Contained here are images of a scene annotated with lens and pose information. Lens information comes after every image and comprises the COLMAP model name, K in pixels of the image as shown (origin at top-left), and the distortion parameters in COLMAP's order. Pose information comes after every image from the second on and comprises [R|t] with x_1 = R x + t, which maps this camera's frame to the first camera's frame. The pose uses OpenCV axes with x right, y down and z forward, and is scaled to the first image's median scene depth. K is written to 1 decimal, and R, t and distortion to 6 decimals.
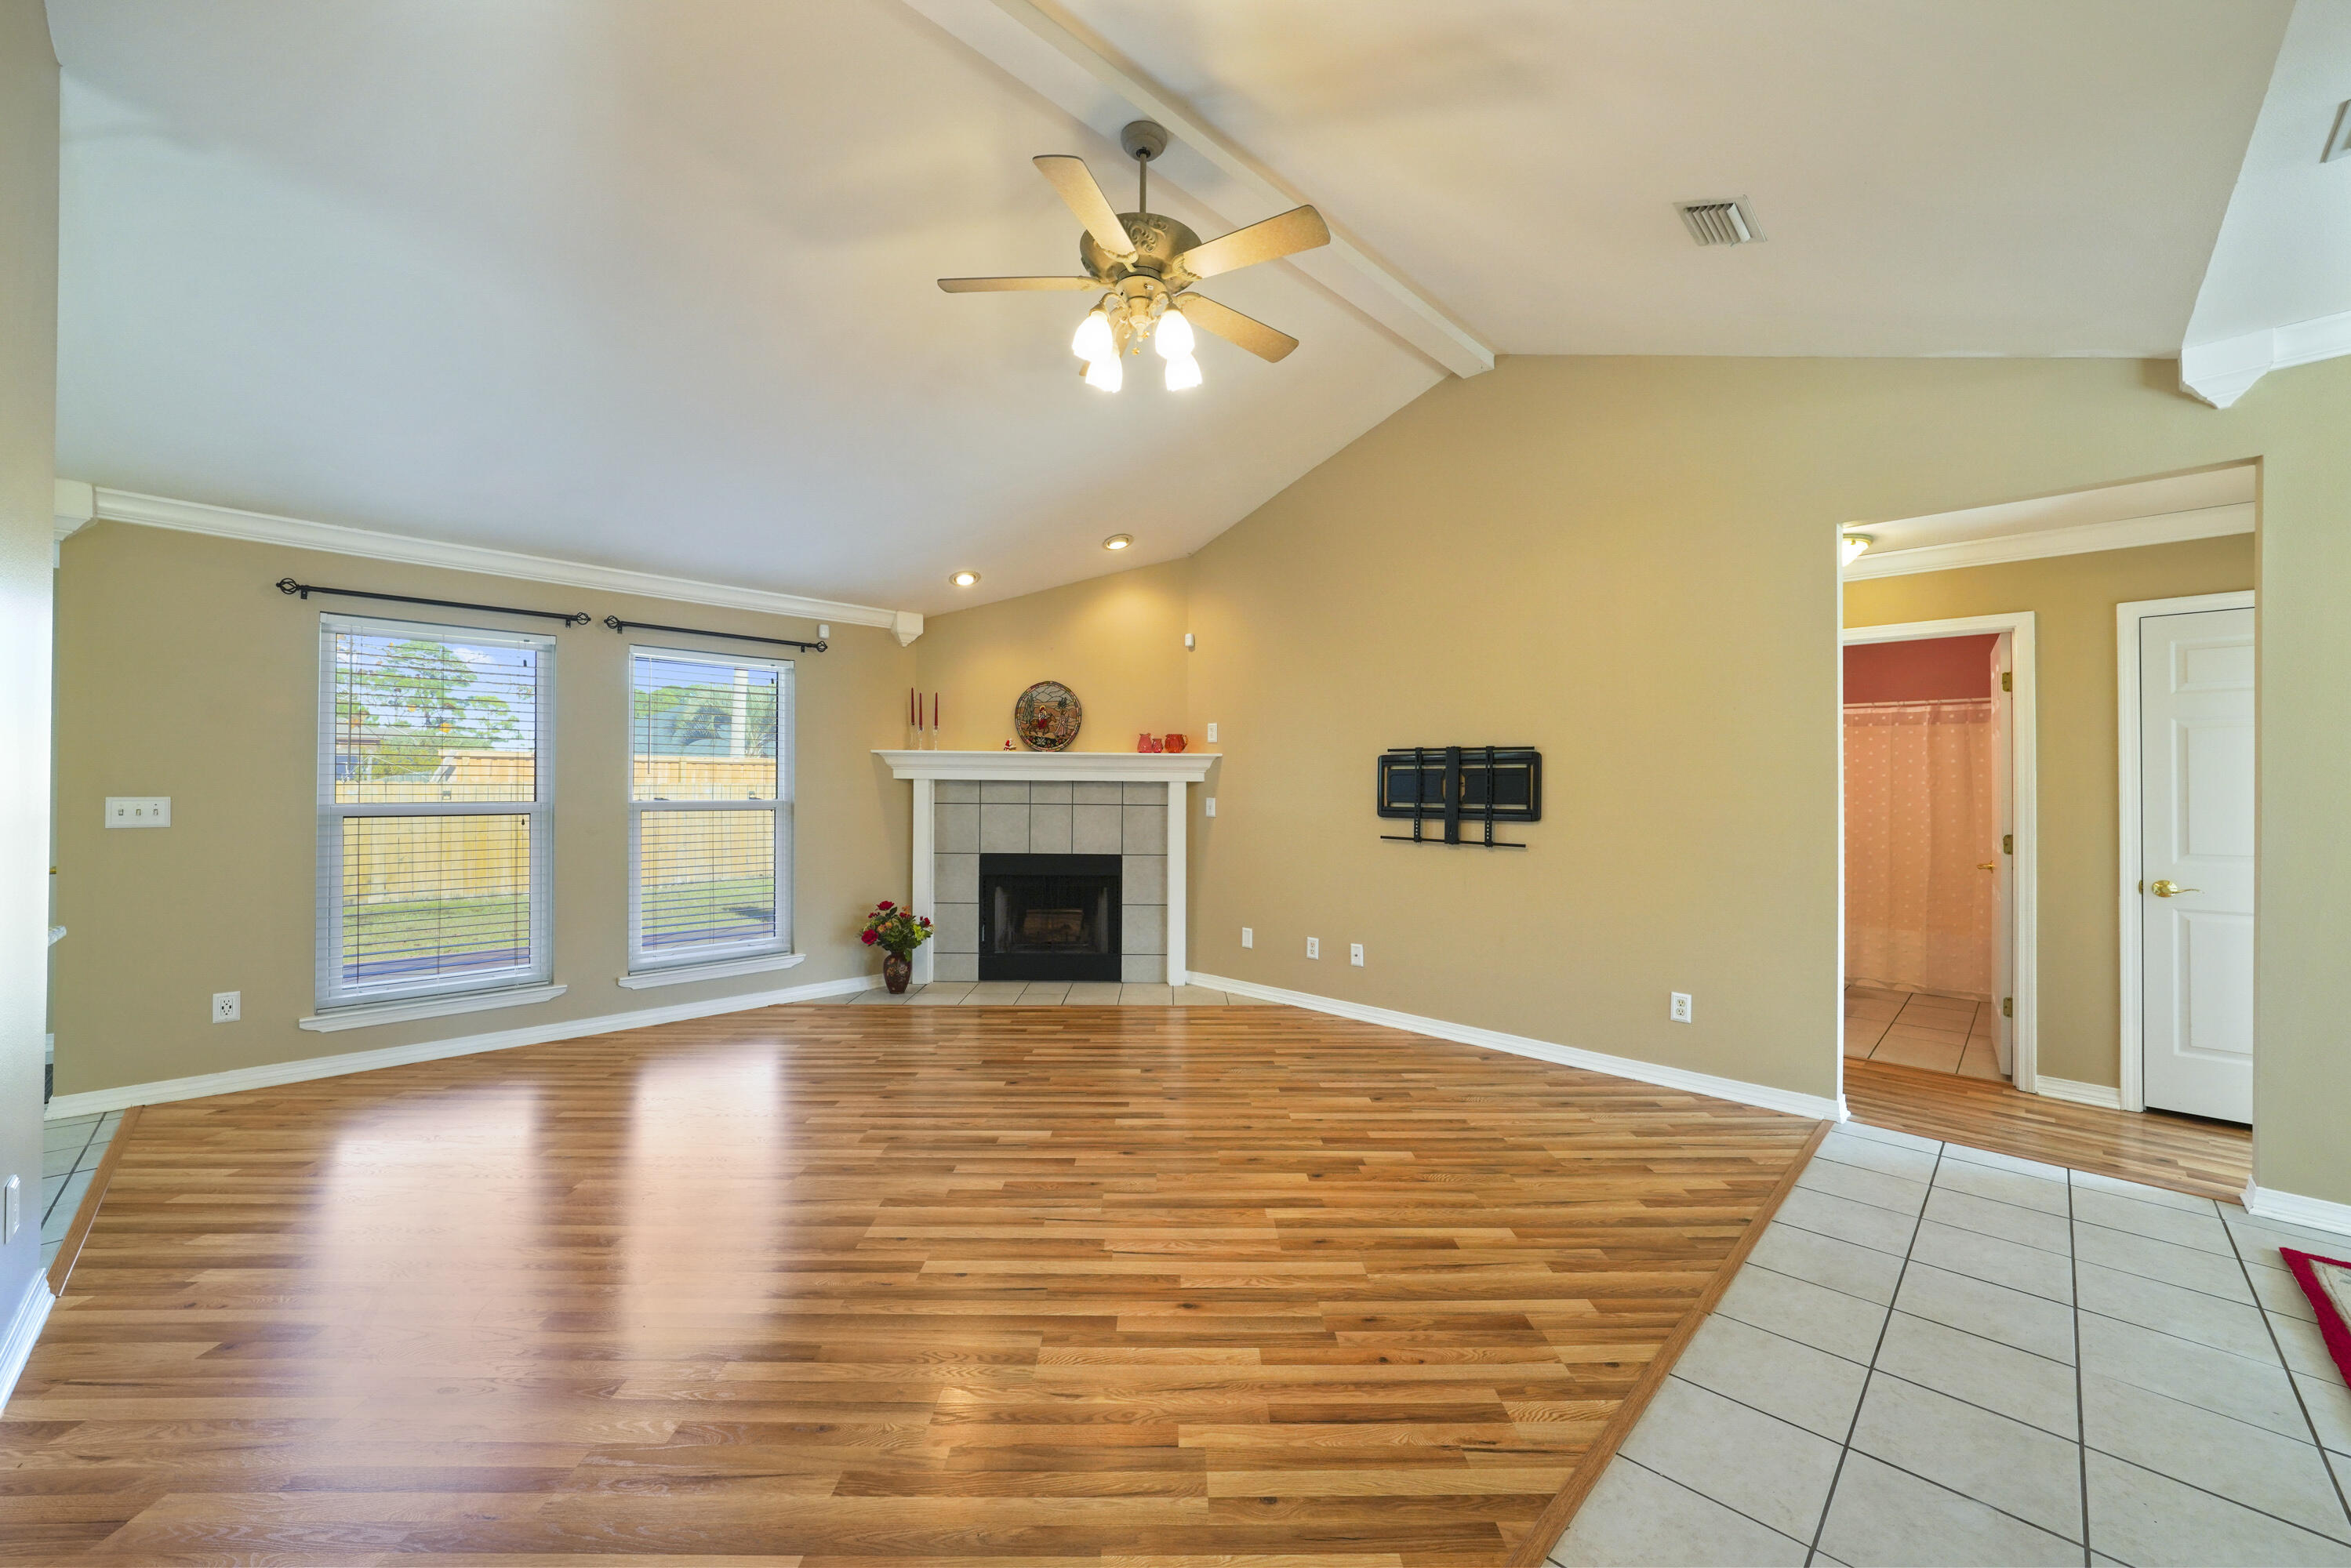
lens RADIAL K [[907.3, 0, 1191.0], [0, 907.3, 775.1], [0, 0, 1]] dist [-0.016453, 0.000100]
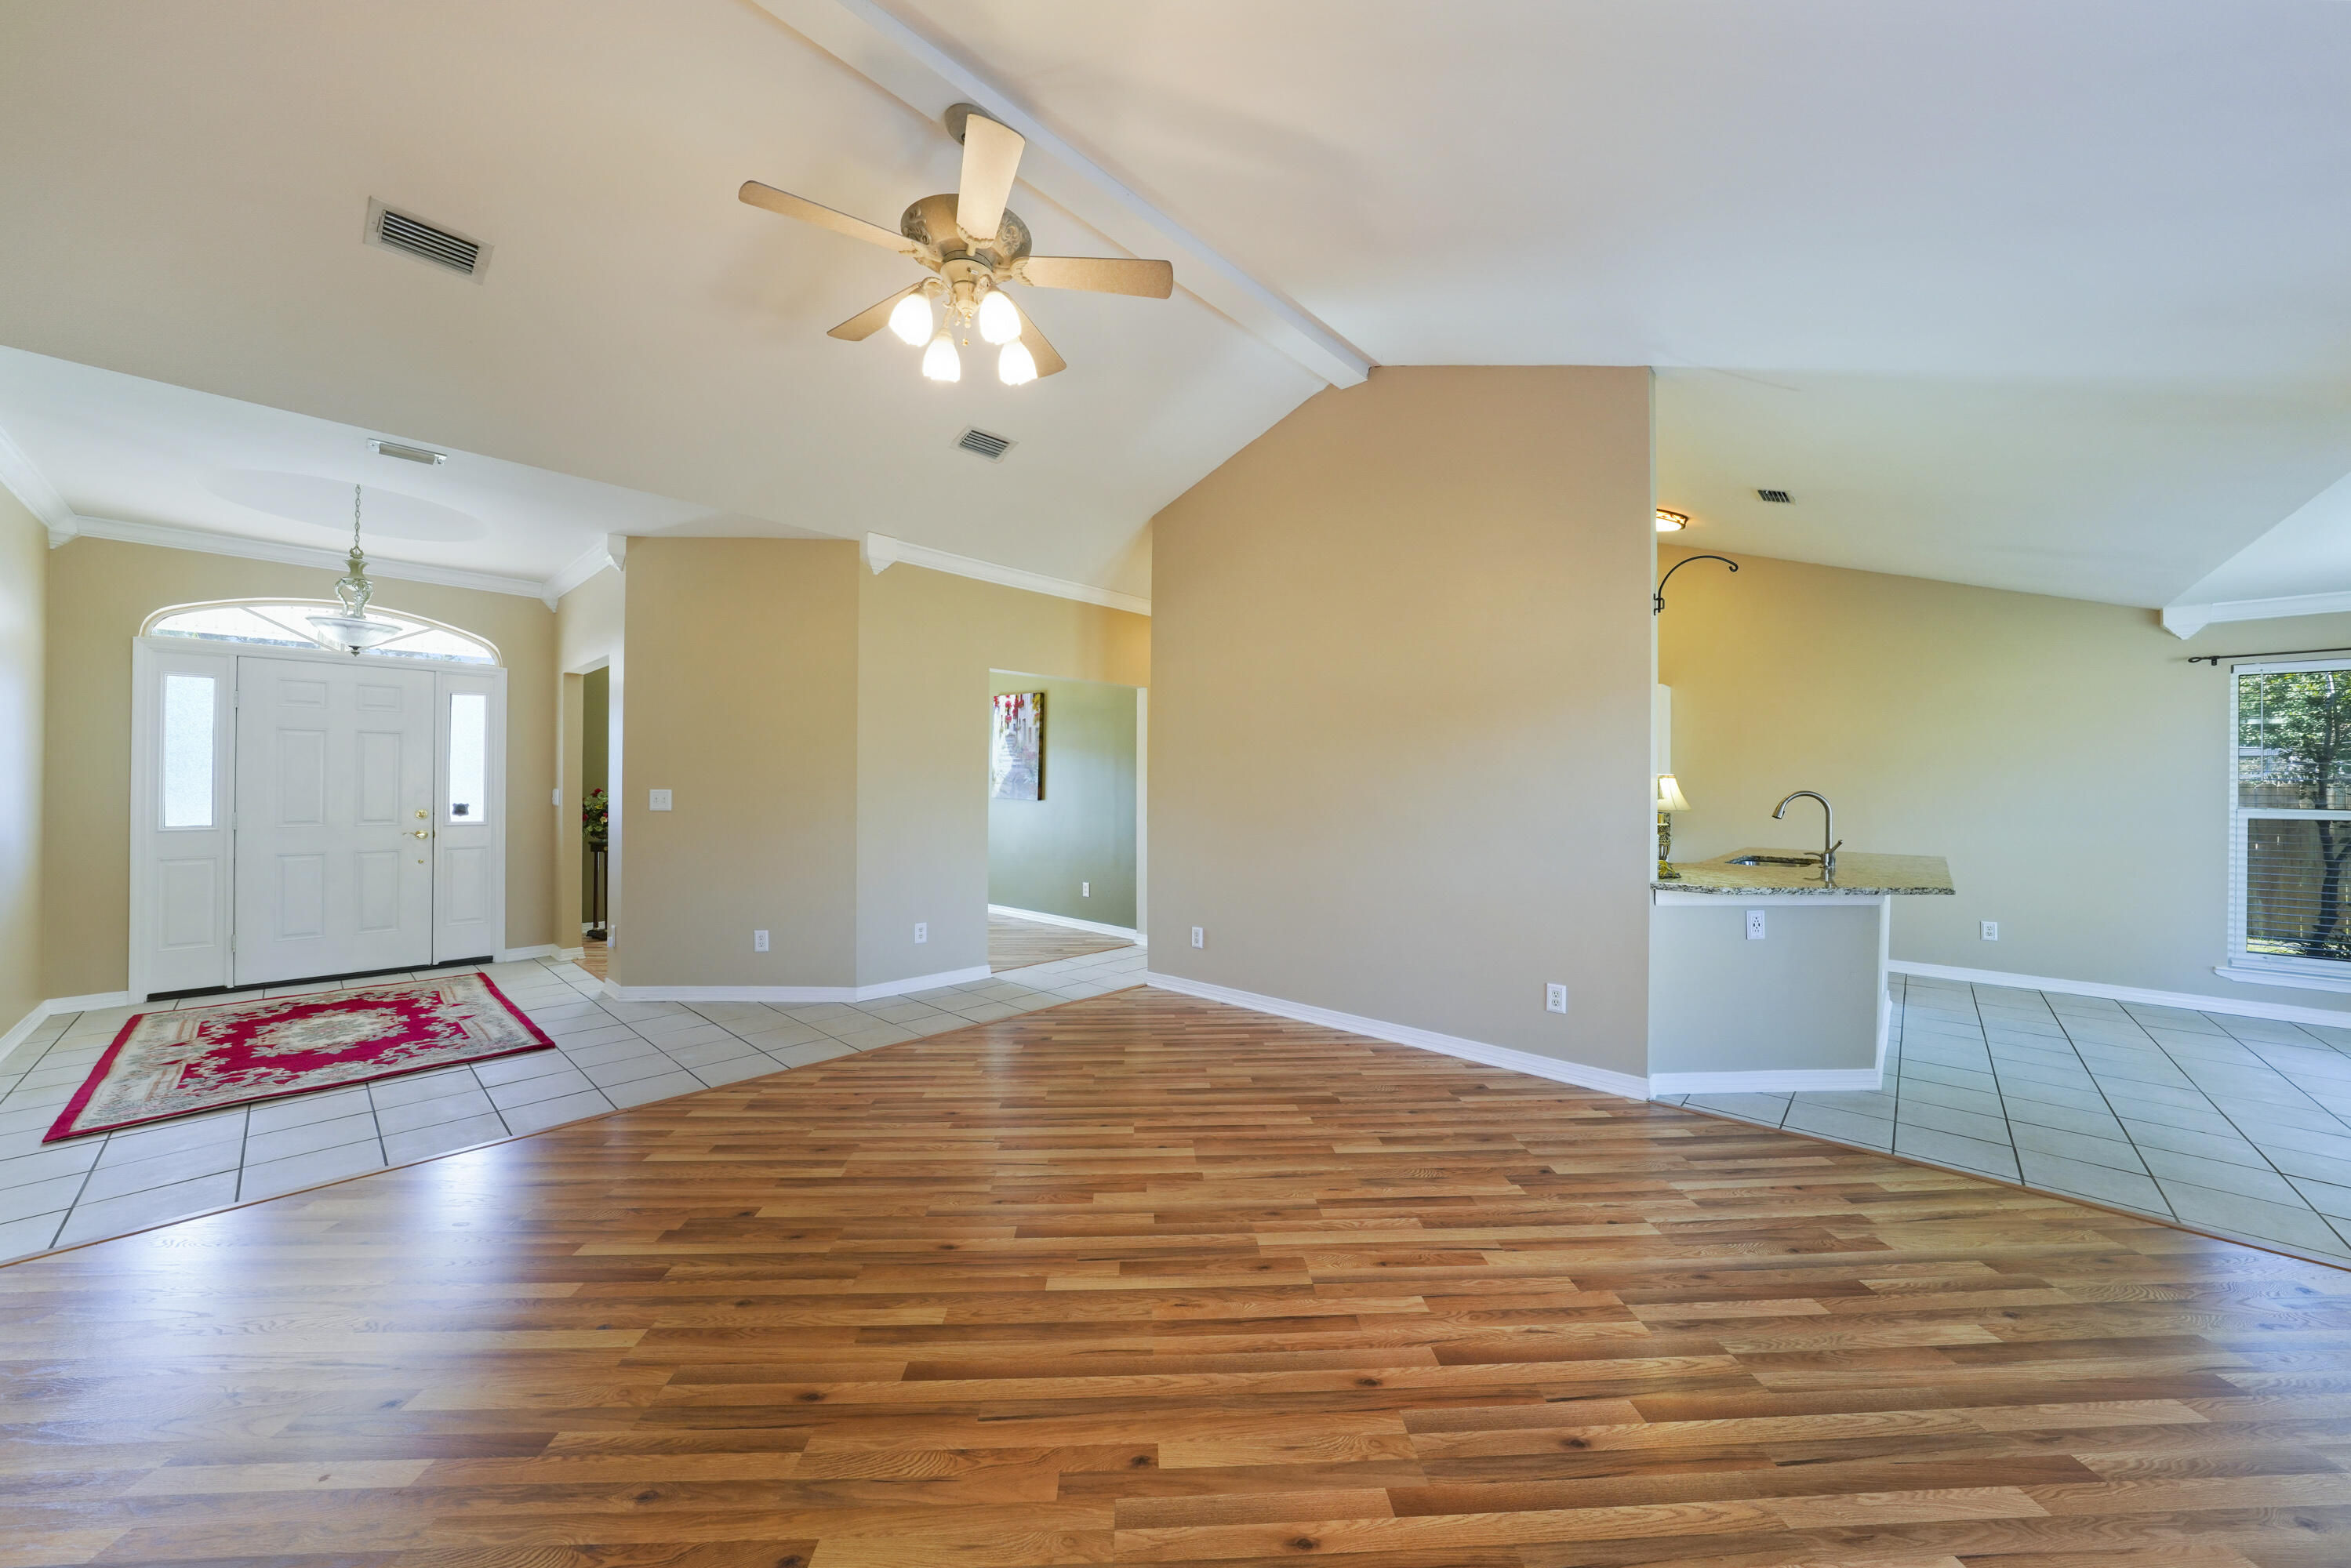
lens RADIAL K [[805.6, 0, 1182.6], [0, 805.6, 790.6], [0, 0, 1]] dist [-0.011403, 0.000107]
pose [[-0.999124, -0.015358, -0.038925, -0.218154], [-0.015093, 0.999861, -0.007107, 0.020713], [0.039029, -0.006513, -0.999217, 1.549291]]
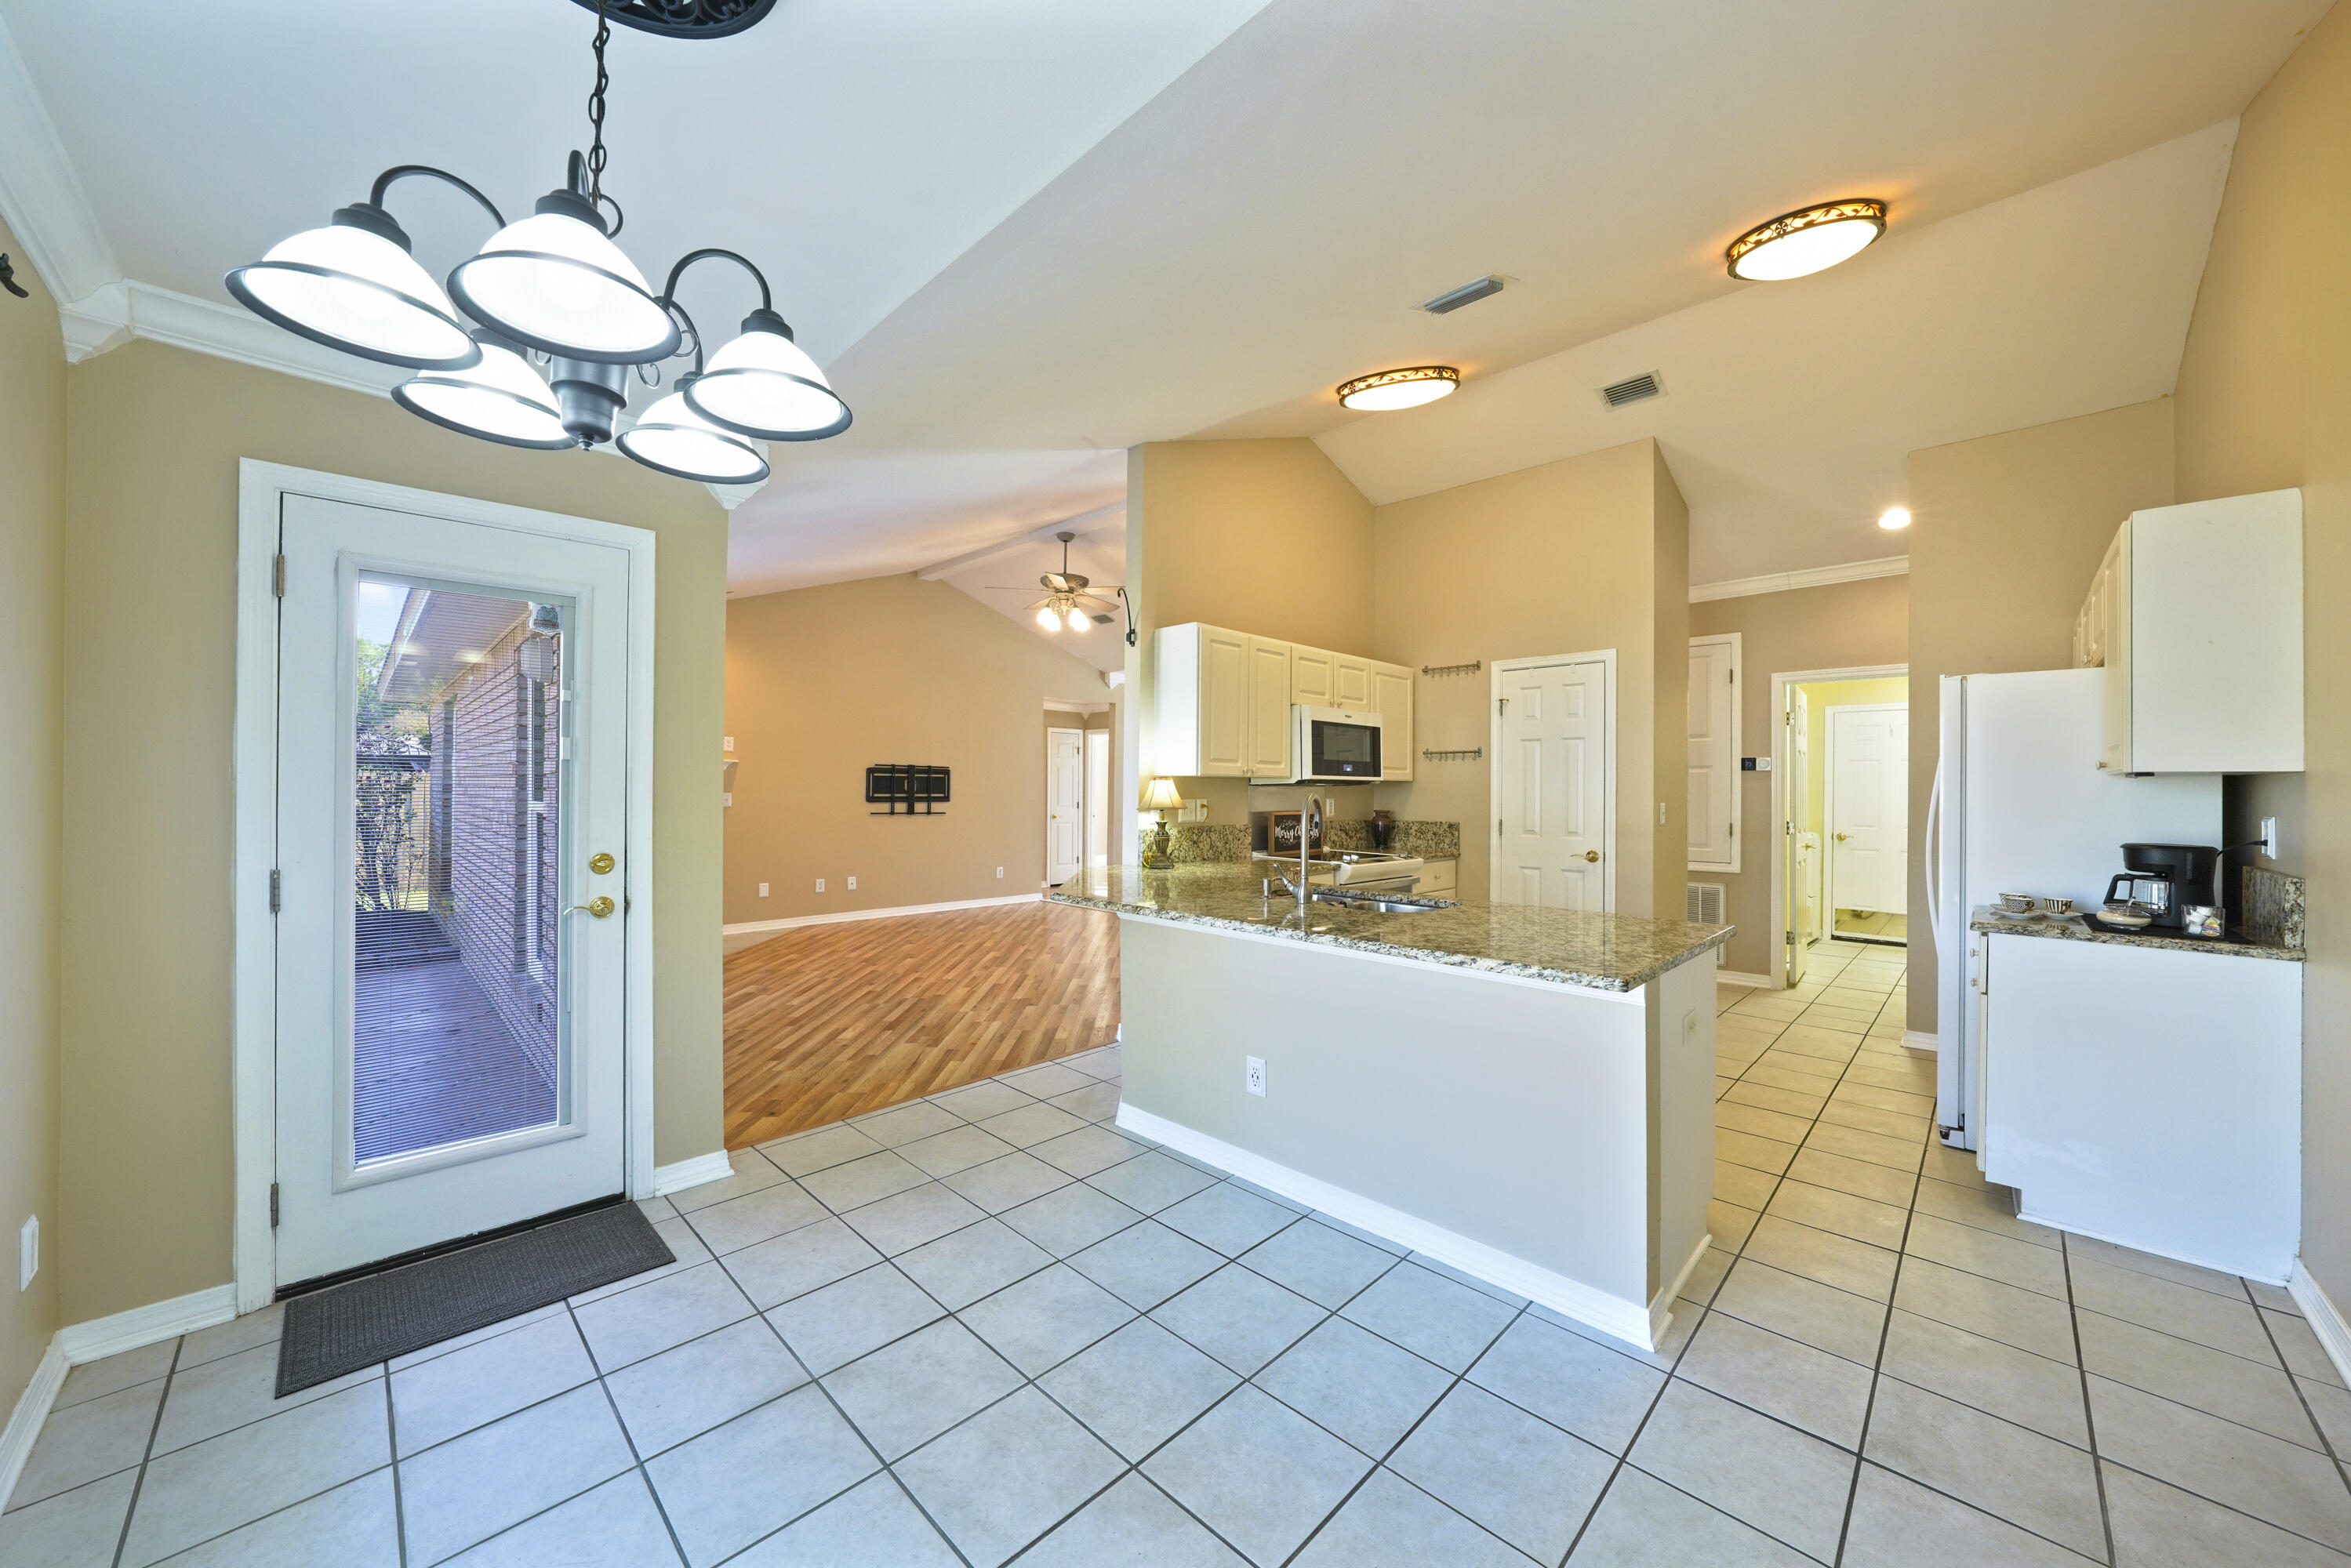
lens RADIAL K [[839.4, 0, 1175.5], [0, 839.4, 784.0], [0, 0, 1]] dist [-0.013324, 0.000010]
pose [[0.007516, 0.003023, 0.999967, -2.004352], [-0.014917, 0.999885, -0.002910, 0.008604], [-0.999860, -0.014895, 0.007561, 0.540867]]
